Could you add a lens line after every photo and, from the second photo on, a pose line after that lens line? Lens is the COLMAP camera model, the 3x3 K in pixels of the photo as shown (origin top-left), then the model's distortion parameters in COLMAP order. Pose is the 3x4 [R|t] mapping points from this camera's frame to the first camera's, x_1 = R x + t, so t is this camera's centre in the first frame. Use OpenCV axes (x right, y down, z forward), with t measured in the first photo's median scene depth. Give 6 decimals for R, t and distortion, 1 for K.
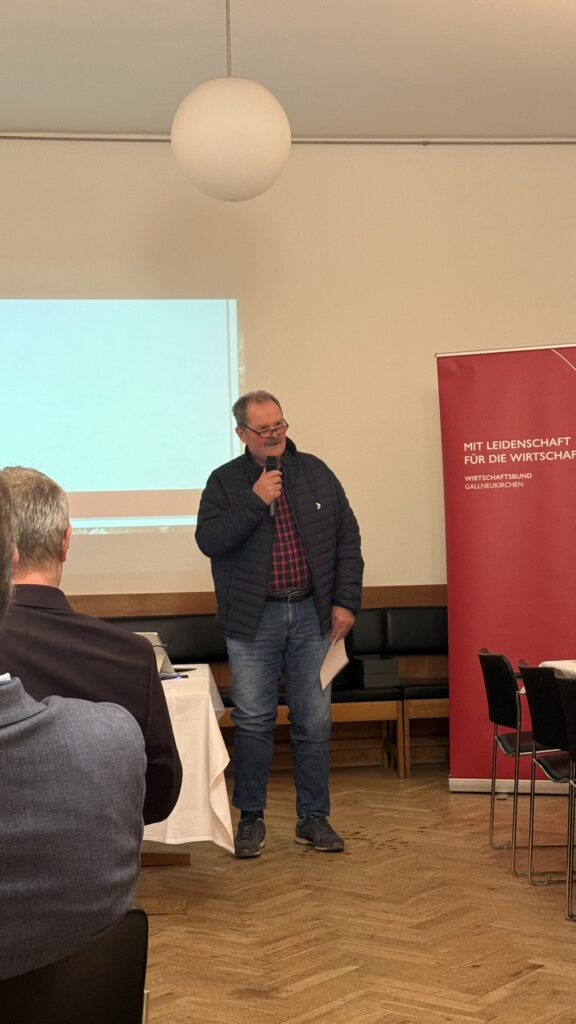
lens RADIAL K [[1409.8, 0, 286.6], [0, 1409.8, 518.2], [0, 0, 1]] dist [0.074728, 0.352629]
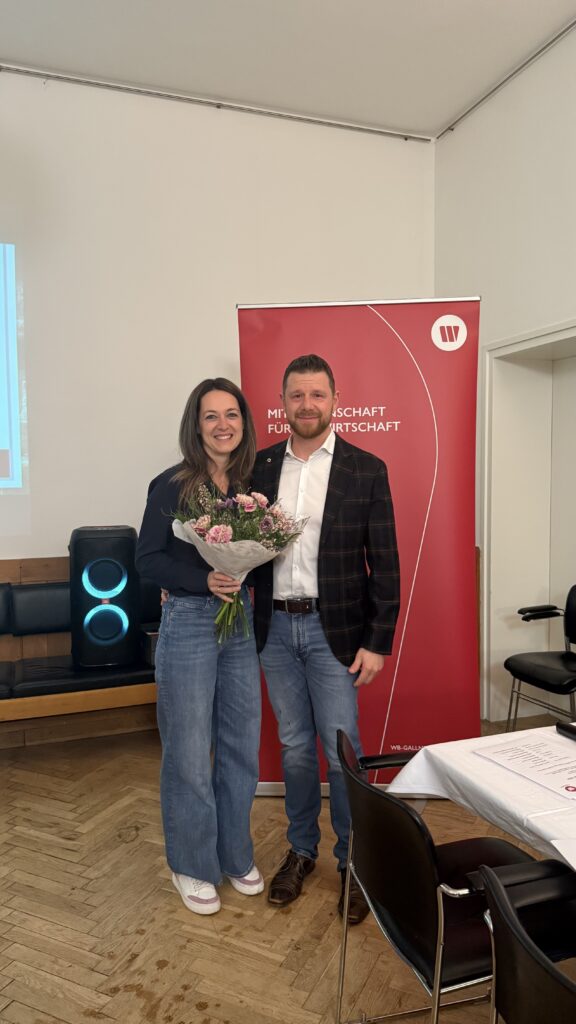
lens RADIAL K [[729.2, 0, 289.1], [0, 729.2, 516.4], [0, 0, 1]] dist [0.142923, -0.289546]
pose [[0.973559, 0.005721, 0.228364, 0.034146], [-0.023024, 0.997053, 0.073177, -0.020046], [-0.227272, -0.076500, 0.970822, 0.547506]]
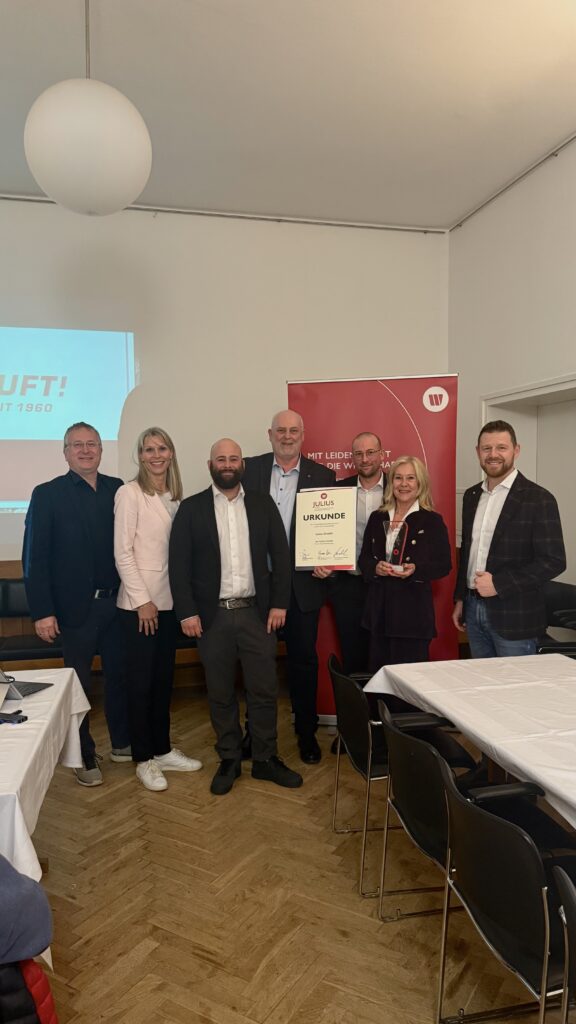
lens RADIAL K [[718.3, 0, 287.7], [0, 718.3, 510.7], [0, 0, 1]] dist [0.093467, -0.002210]
pose [[0.992071, 0.011000, 0.125197, 0.027306], [-0.018840, 0.997922, 0.061612, -0.041002], [-0.124259, -0.063483, 0.990217, 0.360354]]
